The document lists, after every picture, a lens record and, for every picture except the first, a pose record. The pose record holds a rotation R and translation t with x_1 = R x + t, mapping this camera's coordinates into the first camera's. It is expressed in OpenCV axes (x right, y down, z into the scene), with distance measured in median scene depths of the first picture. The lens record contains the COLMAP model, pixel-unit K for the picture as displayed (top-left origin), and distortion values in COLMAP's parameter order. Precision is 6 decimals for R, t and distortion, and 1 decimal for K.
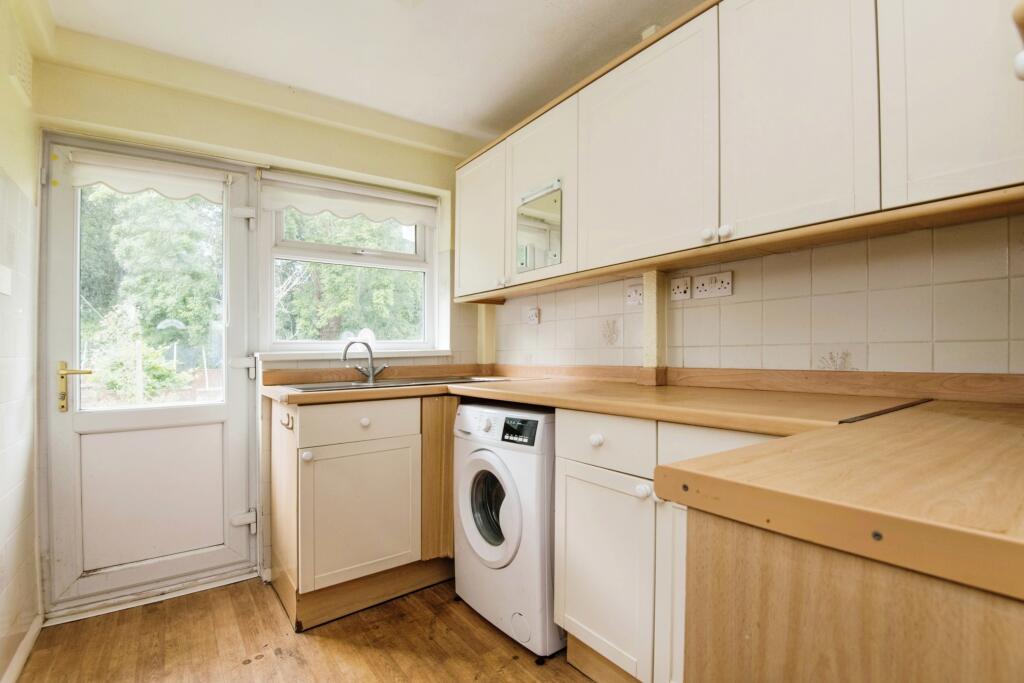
lens RADIAL K [[483.9, 0, 512.0], [0, 483.9, 341.5], [0, 0, 1]] dist [0.002264, -0.021318]
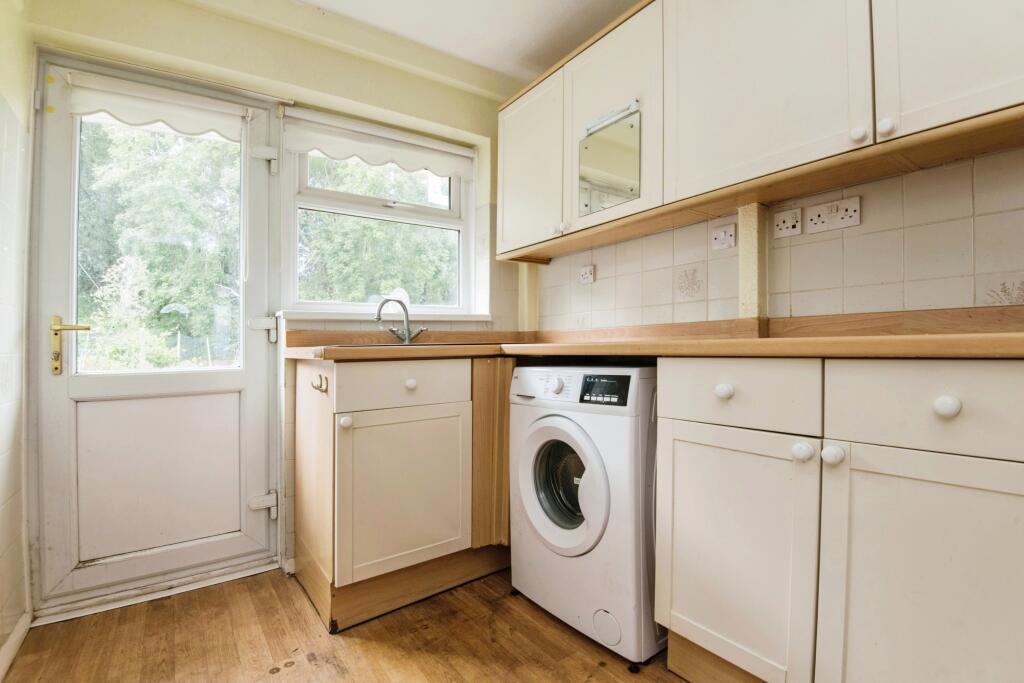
lens RADIAL K [[482.7, 0, 511.9], [0, 482.7, 331.3], [0, 0, 1]] dist [-0.002647, -0.018090]
pose [[0.999996, -0.002200, -0.001913, -0.118080], [0.002183, 0.999962, -0.008457, 0.076930], [0.001931, 0.008453, 0.999962, 0.144766]]
